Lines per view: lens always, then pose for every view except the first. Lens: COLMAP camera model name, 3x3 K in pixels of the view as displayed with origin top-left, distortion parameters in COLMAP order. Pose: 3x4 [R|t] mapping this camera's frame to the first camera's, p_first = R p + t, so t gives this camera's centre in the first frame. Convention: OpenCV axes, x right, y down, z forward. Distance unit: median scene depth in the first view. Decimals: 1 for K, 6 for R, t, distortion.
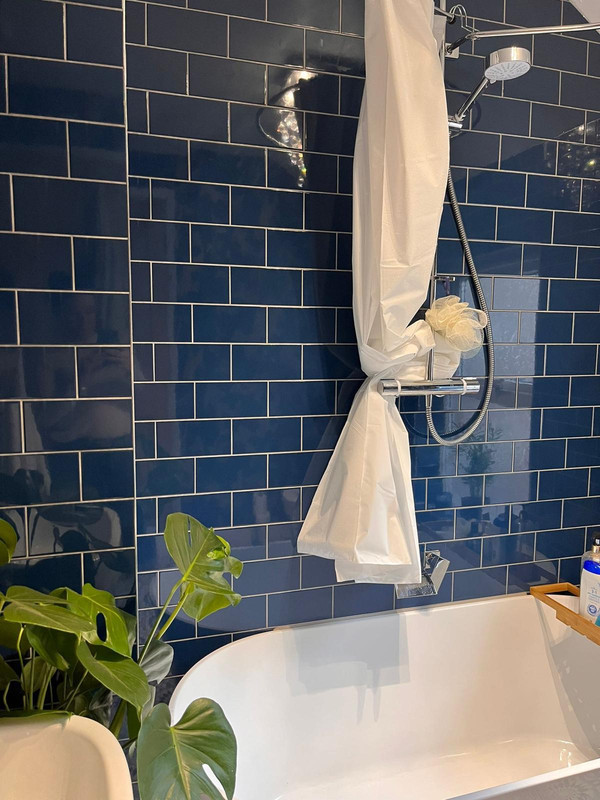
lens RADIAL K [[569.5, 0, 302.7], [0, 569.5, 400.8], [0, 0, 1]] dist [0.007778, -0.039029]
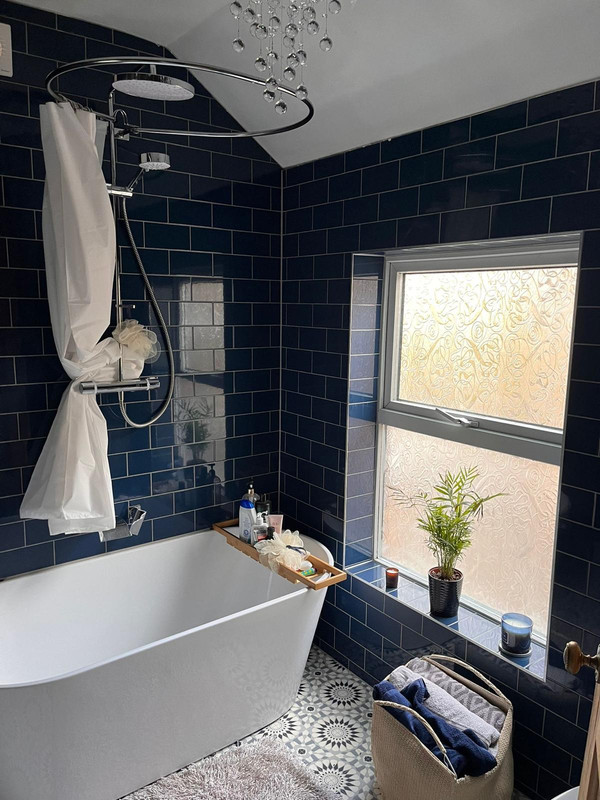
lens RADIAL K [[569.5, 0, 295.2], [0, 569.5, 397.9], [0, 0, 1]] dist [0.007778, -0.039029]
pose [[0.936489, -0.049407, 0.347200, 0.139500], [0.031318, 0.997853, 0.057523, -0.060234], [-0.349296, -0.042996, 0.936025, -0.409266]]
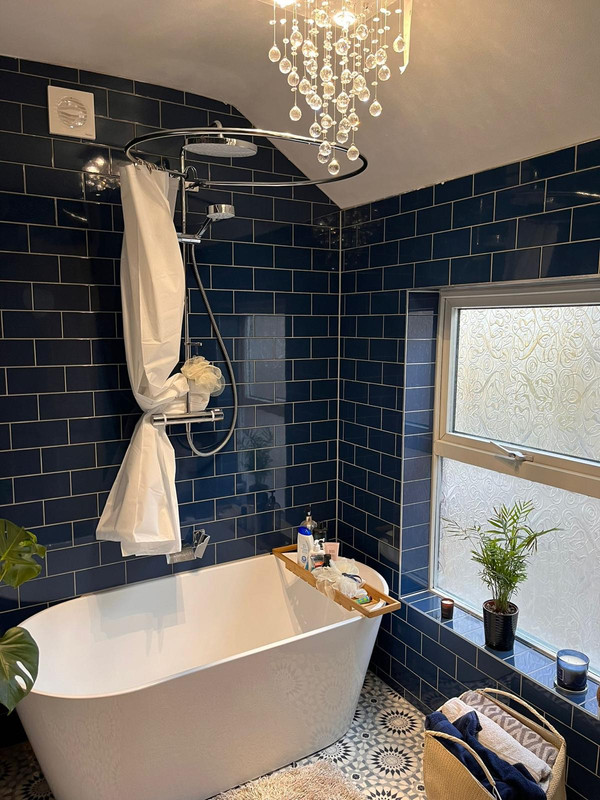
lens RADIAL K [[569.5, 0, 299.4], [0, 569.5, 399.5], [0, 0, 1]] dist [0.007778, -0.039029]
pose [[0.967847, -0.034581, 0.249153, 0.136938], [0.030806, 0.999344, 0.019036, -0.088805], [-0.249647, -0.010749, 0.968277, -0.474329]]
